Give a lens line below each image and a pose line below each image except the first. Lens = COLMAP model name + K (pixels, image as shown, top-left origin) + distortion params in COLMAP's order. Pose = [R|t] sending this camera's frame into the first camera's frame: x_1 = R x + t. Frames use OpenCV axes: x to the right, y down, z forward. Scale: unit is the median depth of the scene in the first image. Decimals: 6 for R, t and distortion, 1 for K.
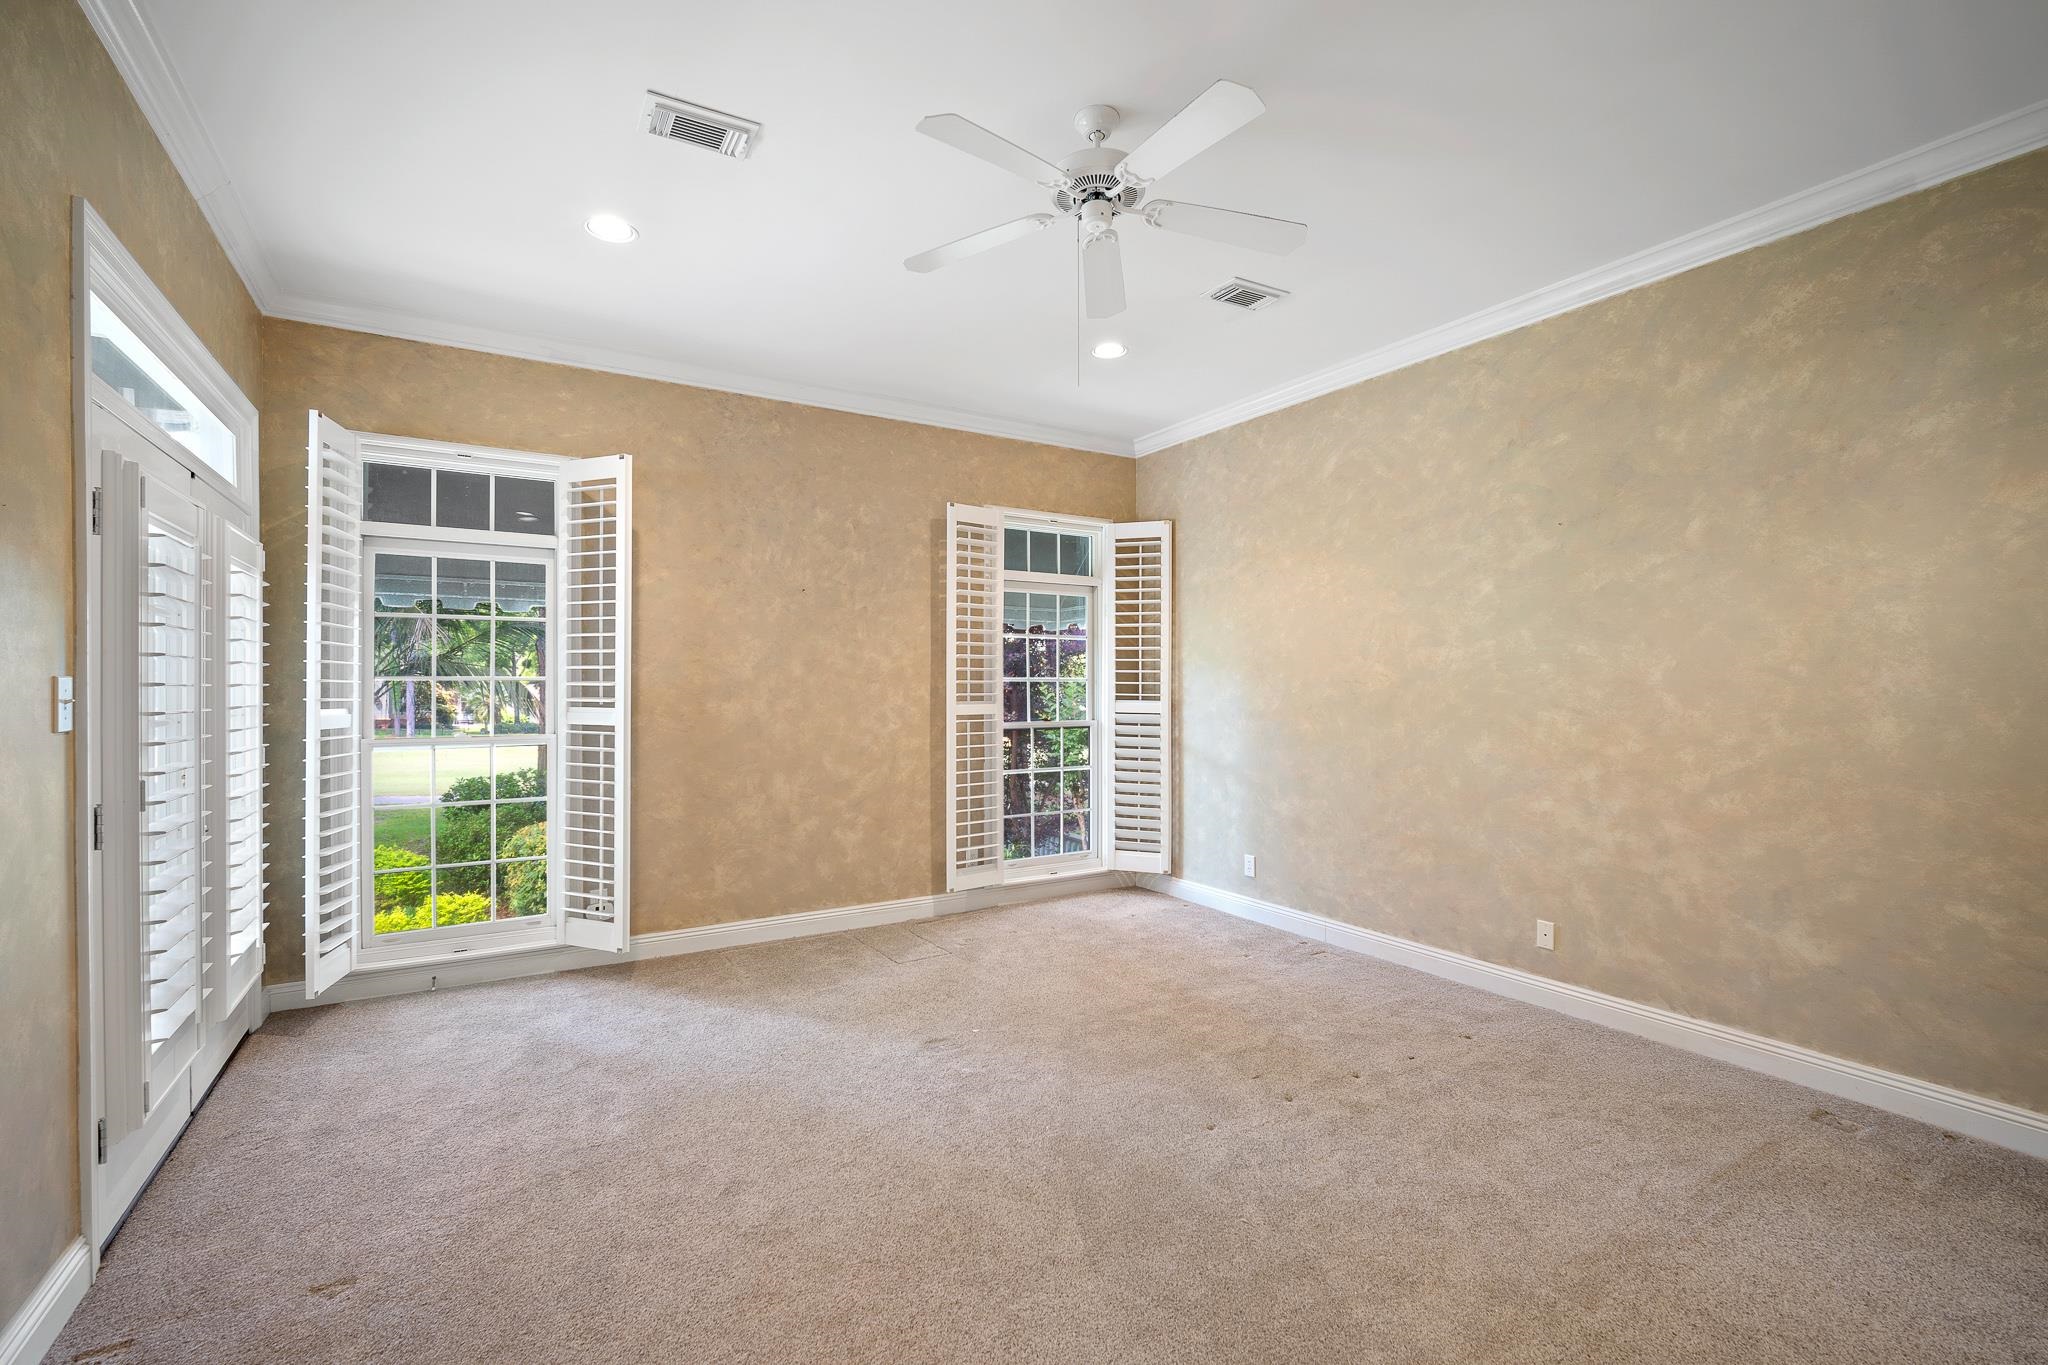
lens RADIAL K [[897.8, 0, 1022.0], [0, 897.8, 689.6], [0, 0, 1]] dist [-0.010309, 0.001772]
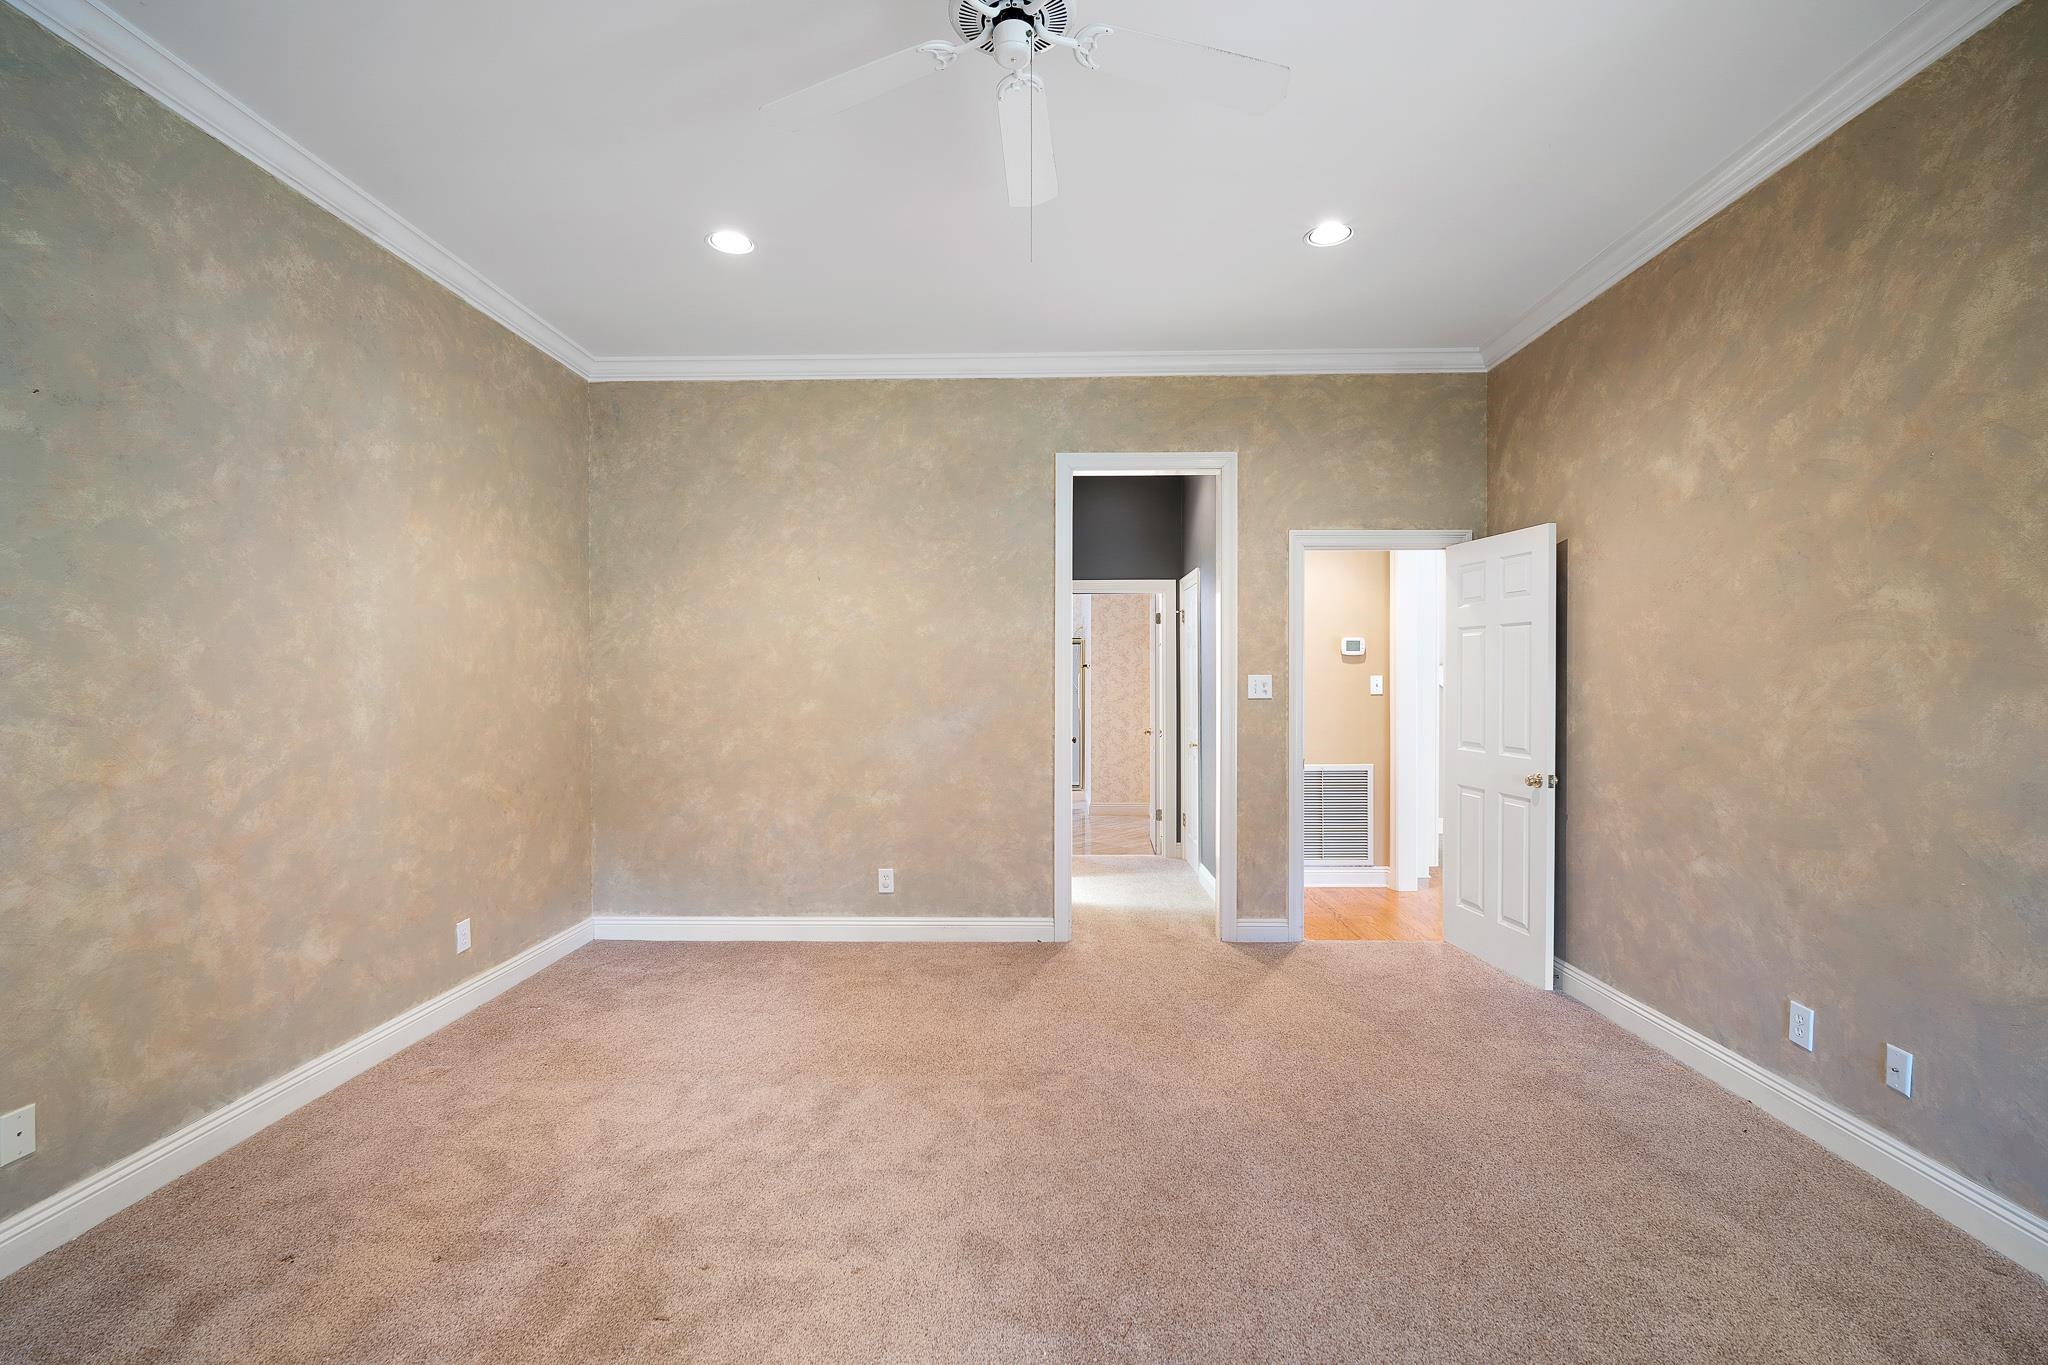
lens RADIAL K [[897.8, 0, 1027.2], [0, 897.8, 682.1], [0, 0, 1]] dist [-0.010309, 0.001772]
pose [[-0.843683, -0.000074, 0.536841, -0.249942], [0.003217, 0.999981, 0.005194, -0.002678], [-0.536832, 0.006109, -0.843667, 1.251805]]
